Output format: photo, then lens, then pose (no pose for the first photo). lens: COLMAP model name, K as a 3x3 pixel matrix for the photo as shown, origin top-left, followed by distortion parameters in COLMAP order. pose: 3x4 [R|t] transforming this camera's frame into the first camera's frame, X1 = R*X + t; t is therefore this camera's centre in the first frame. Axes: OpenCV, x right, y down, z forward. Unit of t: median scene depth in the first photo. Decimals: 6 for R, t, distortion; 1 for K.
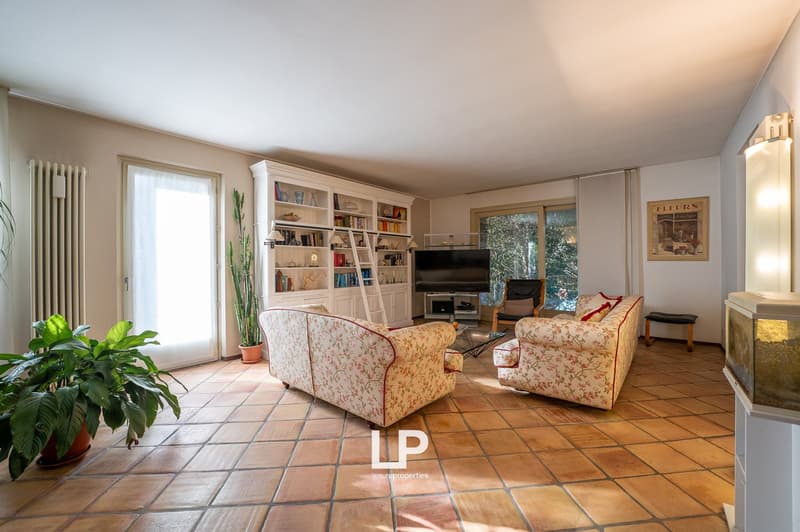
lens RADIAL K [[337.2, 0, 404.5], [0, 337.2, 262.8], [0, 0, 1]] dist [-0.026403, -0.000447]
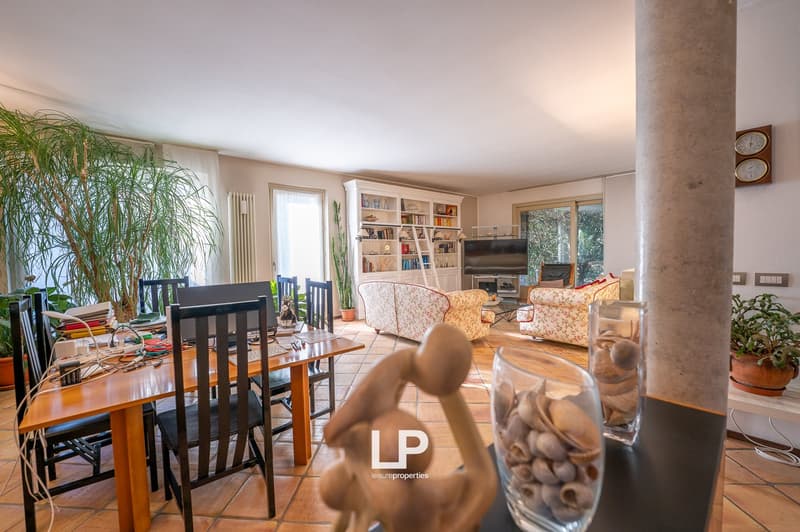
lens RADIAL K [[337.2, 0, 399.0], [0, 337.2, 264.6], [0, 0, 1]] dist [-0.026403, -0.000447]
pose [[0.986156, -0.001020, -0.165817, 0.001038], [0.008264, 0.999041, 0.043000, -0.005418], [0.165615, -0.043775, 0.985219, -0.337941]]
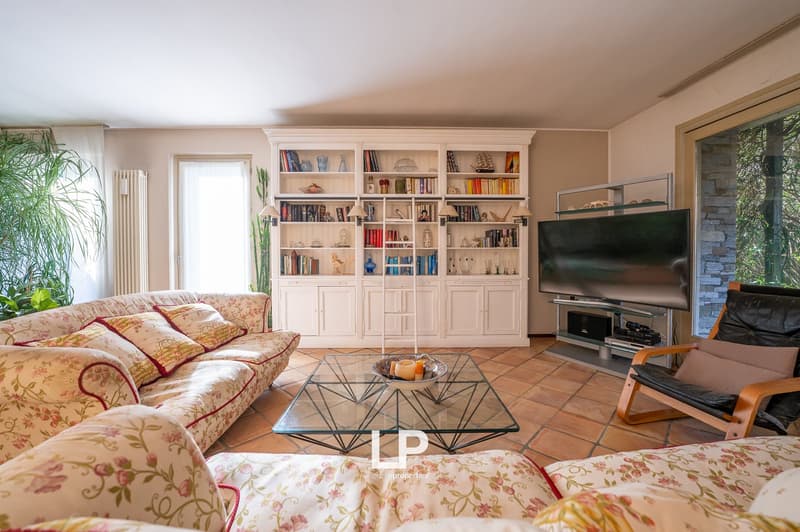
lens RADIAL K [[337.2, 0, 397.0], [0, 337.2, 253.2], [0, 0, 1]] dist [-0.026403, -0.000447]
pose [[0.633097, 0.021367, -0.773777, 0.460061], [-0.001524, 0.999651, 0.026358, 0.005359], [0.774071, -0.015508, 0.632909, 0.616609]]
